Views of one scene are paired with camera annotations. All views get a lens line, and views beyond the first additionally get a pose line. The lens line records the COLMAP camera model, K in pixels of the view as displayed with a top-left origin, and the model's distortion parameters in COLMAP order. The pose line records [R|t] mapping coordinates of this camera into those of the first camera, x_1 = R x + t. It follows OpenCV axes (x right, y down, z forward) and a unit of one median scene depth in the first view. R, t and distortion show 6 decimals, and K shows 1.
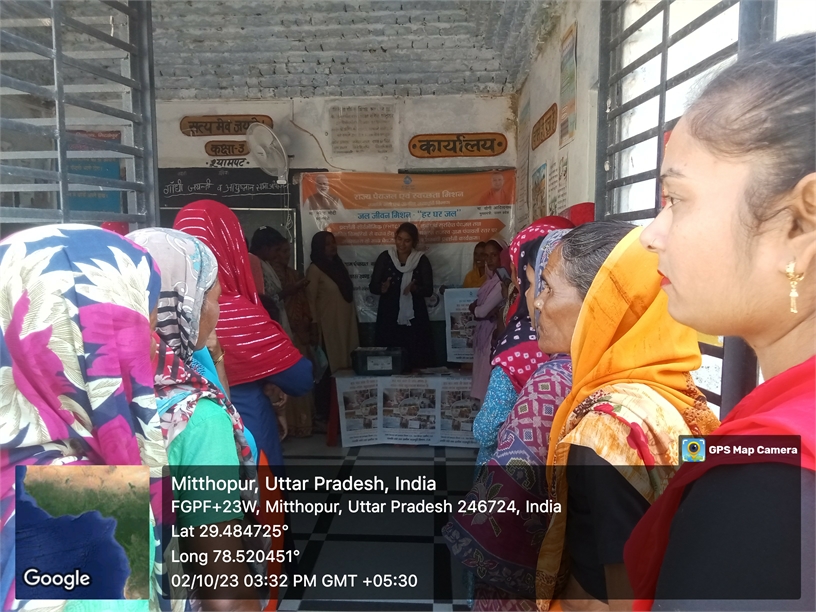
lens RADIAL K [[662.6, 0, 422.4], [0, 662.6, 324.1], [0, 0, 1]] dist [0.014617, -0.062923]
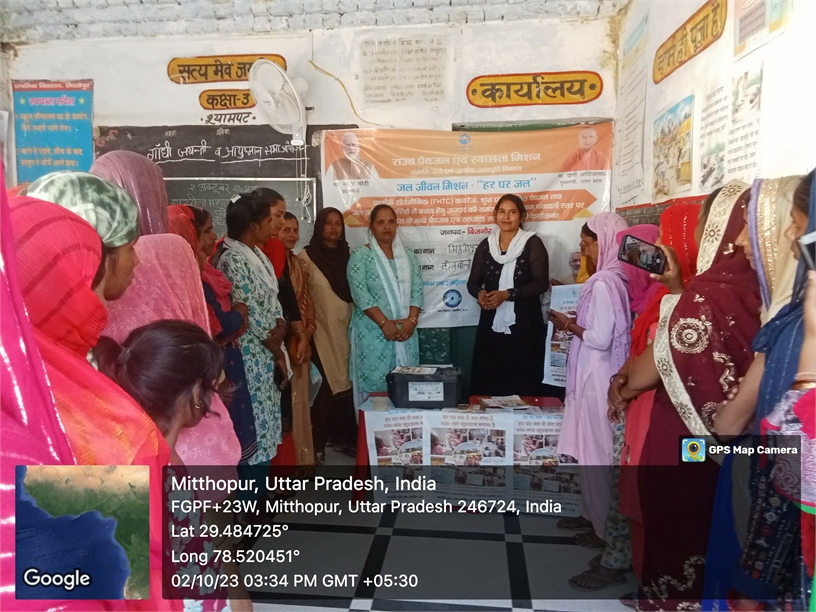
lens RADIAL K [[662.6, 0, 403.9], [0, 662.6, 311.9], [0, 0, 1]] dist [0.014617, -0.062923]
pose [[0.996526, 0.008903, -0.082804, -0.029838], [-0.008731, 0.999959, 0.002446, -0.027251], [0.082822, -0.001714, 0.996563, 0.285524]]
